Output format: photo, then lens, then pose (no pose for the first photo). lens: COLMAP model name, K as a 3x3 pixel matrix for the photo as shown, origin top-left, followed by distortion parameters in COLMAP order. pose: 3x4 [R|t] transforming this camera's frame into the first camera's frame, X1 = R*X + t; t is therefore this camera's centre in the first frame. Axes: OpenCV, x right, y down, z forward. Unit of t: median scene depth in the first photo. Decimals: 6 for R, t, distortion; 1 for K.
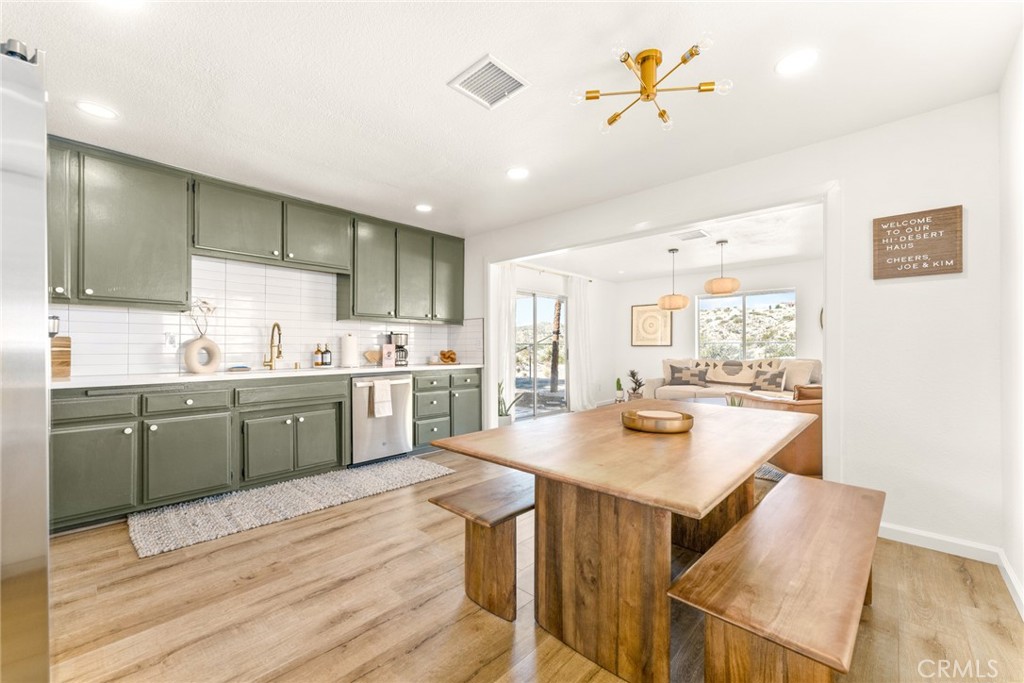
lens RADIAL K [[414.7, 0, 507.8], [0, 414.7, 340.9], [0, 0, 1]] dist [-0.001179, -0.000162]
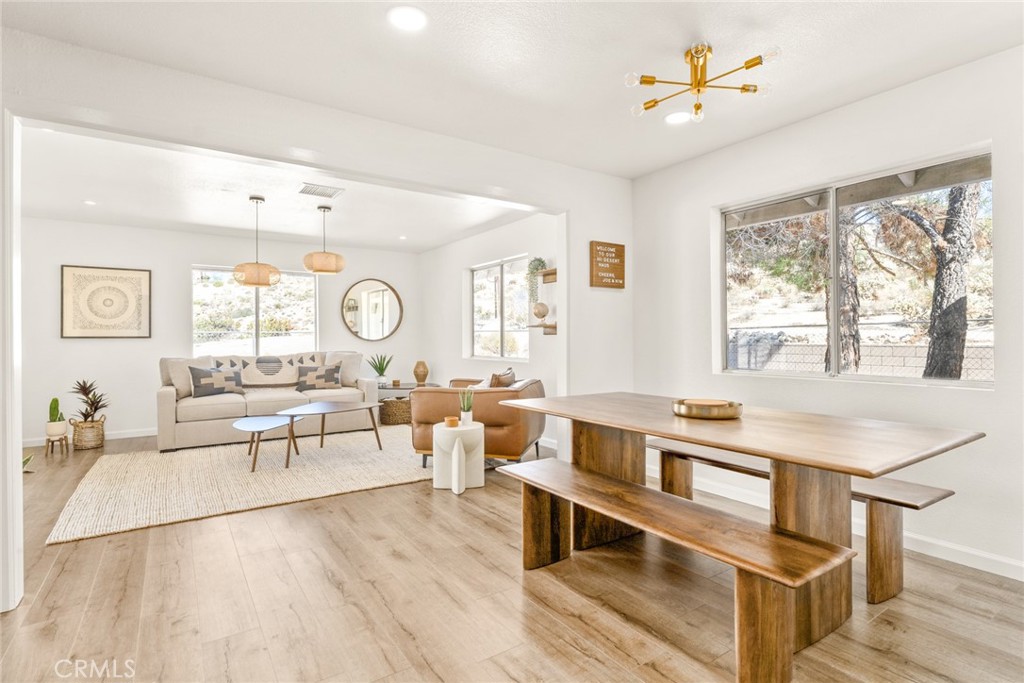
lens RADIAL K [[508.3, 0, 518.6], [0, 508.3, 340.8], [0, 0, 1]] dist [-0.003994, -0.000644]
pose [[0.210826, -0.007328, 0.977496, -0.304944], [-0.008254, 0.999923, 0.009276, 0.005869], [-0.977489, -0.010024, 0.210749, 0.349683]]
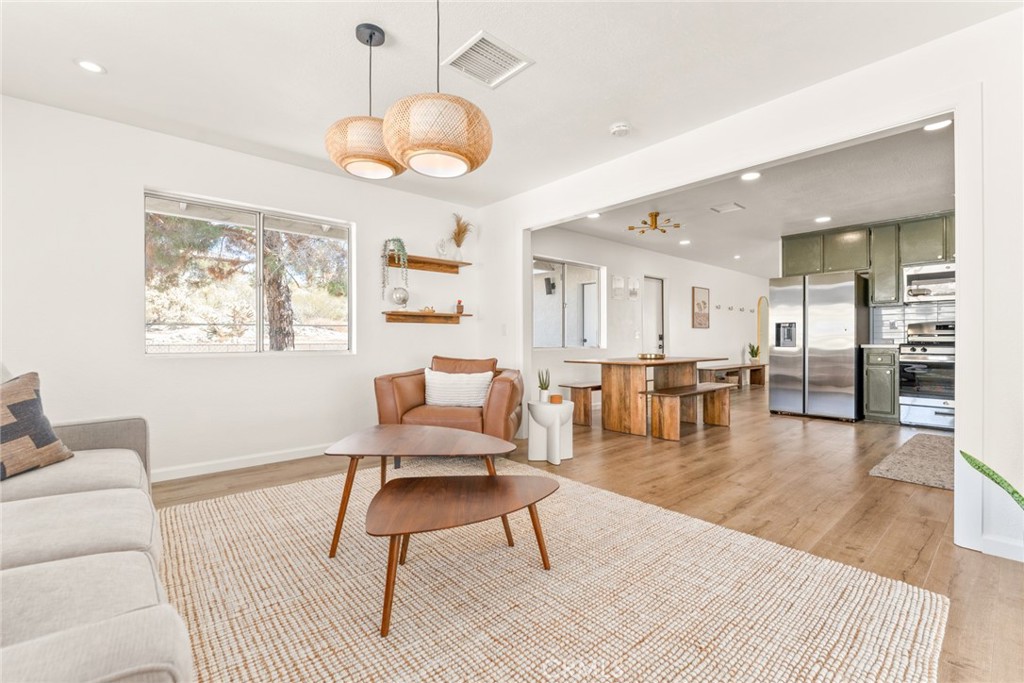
lens RADIAL K [[442.9, 0, 512.0], [0, 442.9, 341.5], [0, 0, 1]] dist [-0.001300, -0.000222]
pose [[-0.995951, 0.000796, 0.089891, 0.292459], [-0.000334, 0.999921, -0.012554, 0.042097], [-0.089894, -0.012533, -0.995873, 1.157045]]
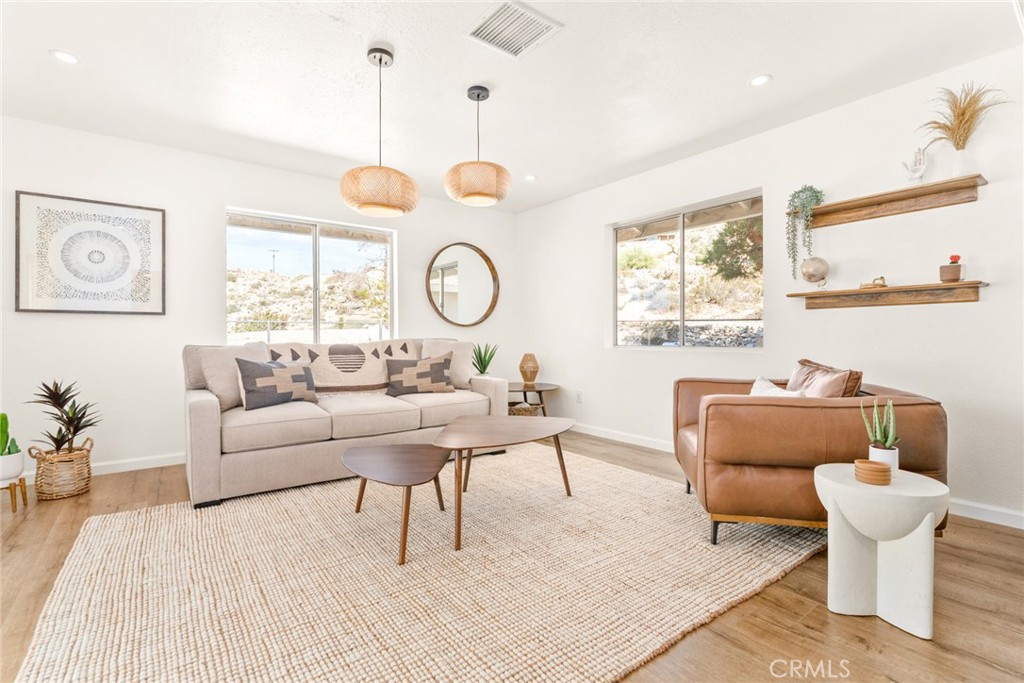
lens RADIAL K [[475.8, 0, 512.0], [0, 475.8, 341.5], [0, 0, 1]] dist [-0.002340, -0.000515]
pose [[0.160981, -0.010850, 0.986898, -0.017267], [-0.011085, 0.999857, 0.012801, 0.035376], [-0.986895, -0.013001, 0.160838, 0.721343]]
